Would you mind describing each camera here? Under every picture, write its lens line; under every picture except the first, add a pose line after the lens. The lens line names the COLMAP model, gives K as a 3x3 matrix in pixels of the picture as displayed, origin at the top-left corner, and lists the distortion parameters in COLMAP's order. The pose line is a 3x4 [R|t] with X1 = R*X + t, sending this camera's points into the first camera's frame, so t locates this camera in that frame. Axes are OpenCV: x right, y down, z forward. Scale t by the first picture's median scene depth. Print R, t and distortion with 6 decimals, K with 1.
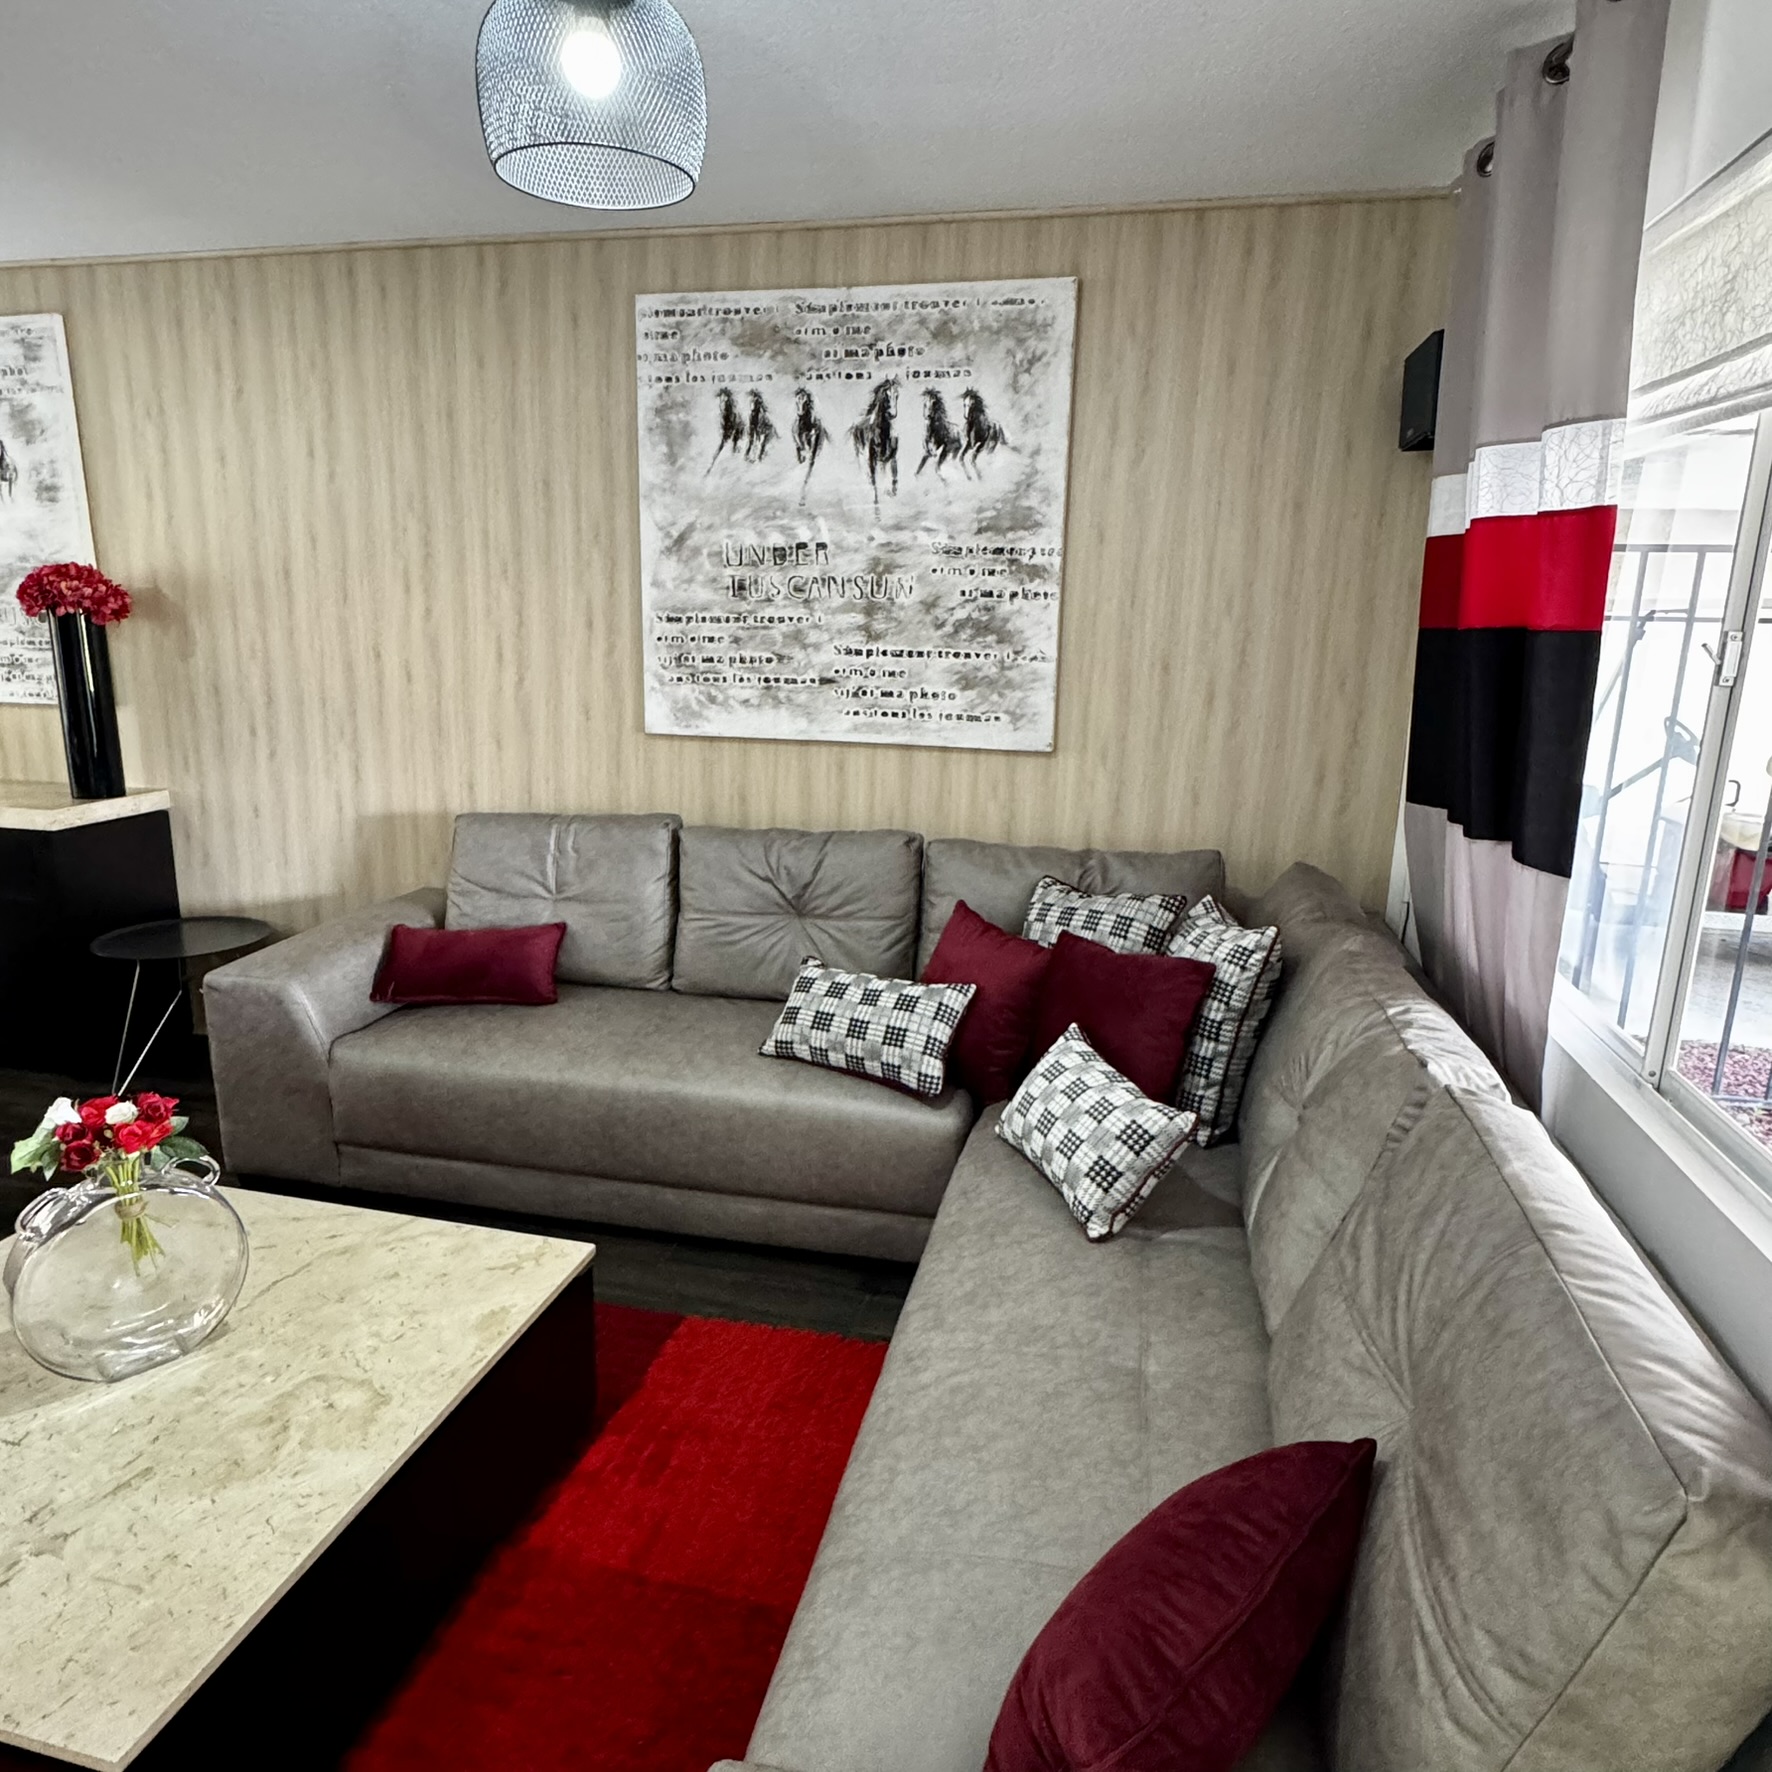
lens RADIAL K [[1183.5, 0, 875.8], [0, 1183.5, 882.8], [0, 0, 1]] dist [-0.000034, 0.004021]
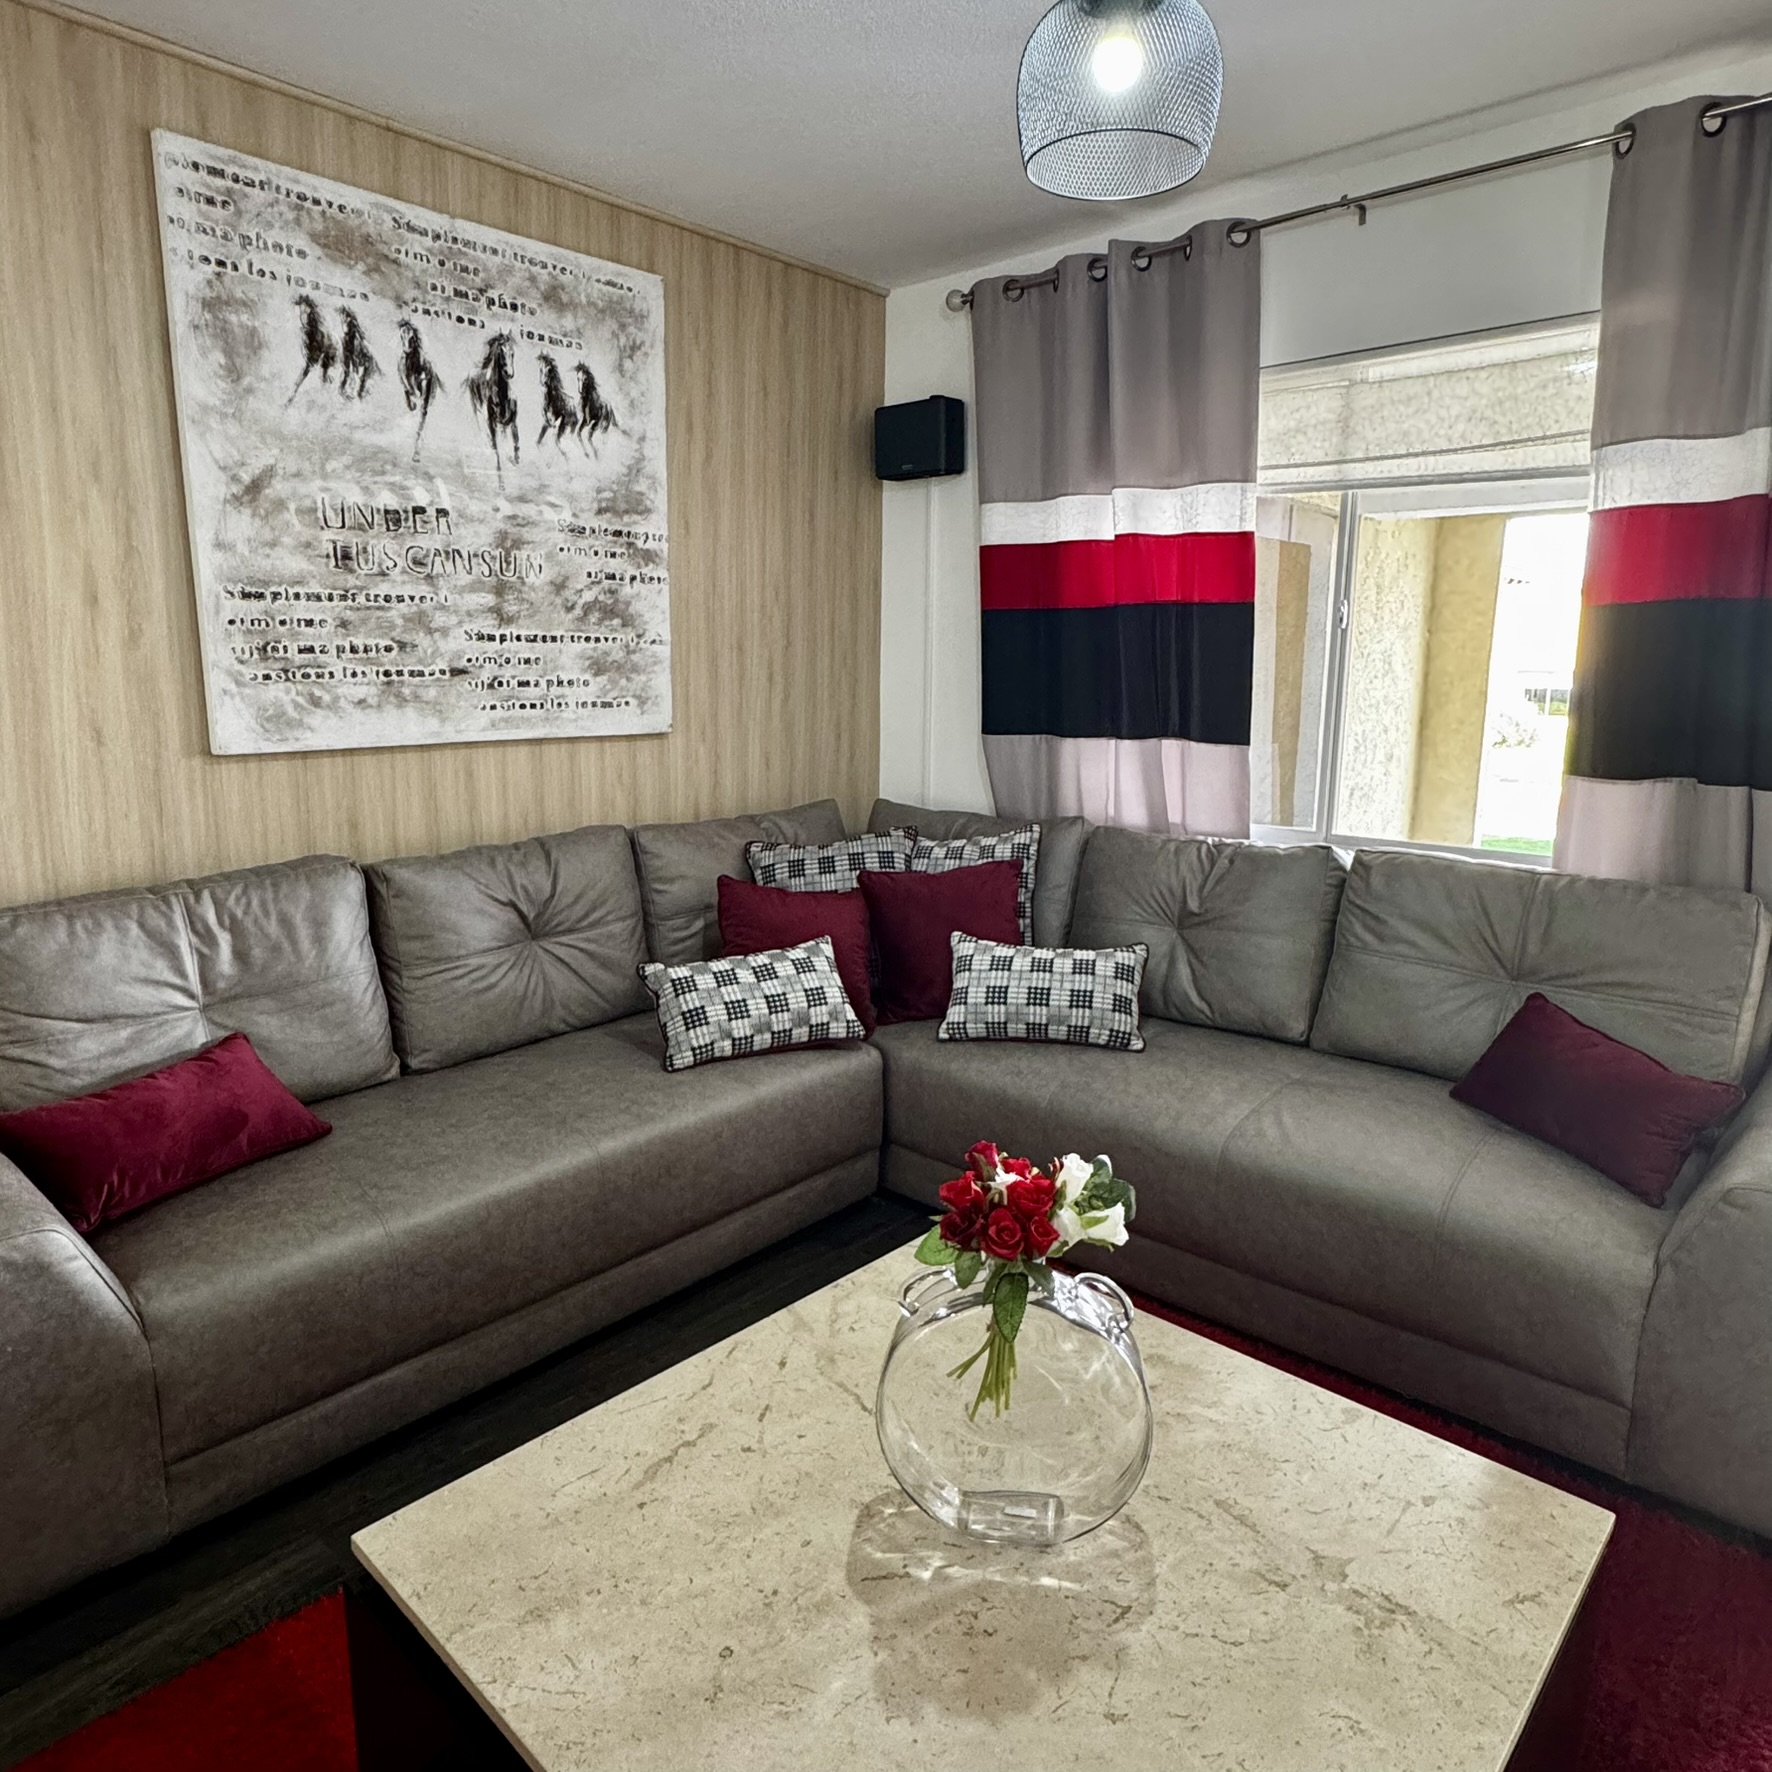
lens RADIAL K [[1183.5, 0, 879.8], [0, 1183.5, 880.2], [0, 0, 1]] dist [-0.000034, 0.004021]
pose [[0.492867, -0.177794, 0.851746, -0.668534], [0.198012, 0.976134, 0.089179, -0.041277], [-0.847274, 0.124702, 0.516310, 0.332515]]
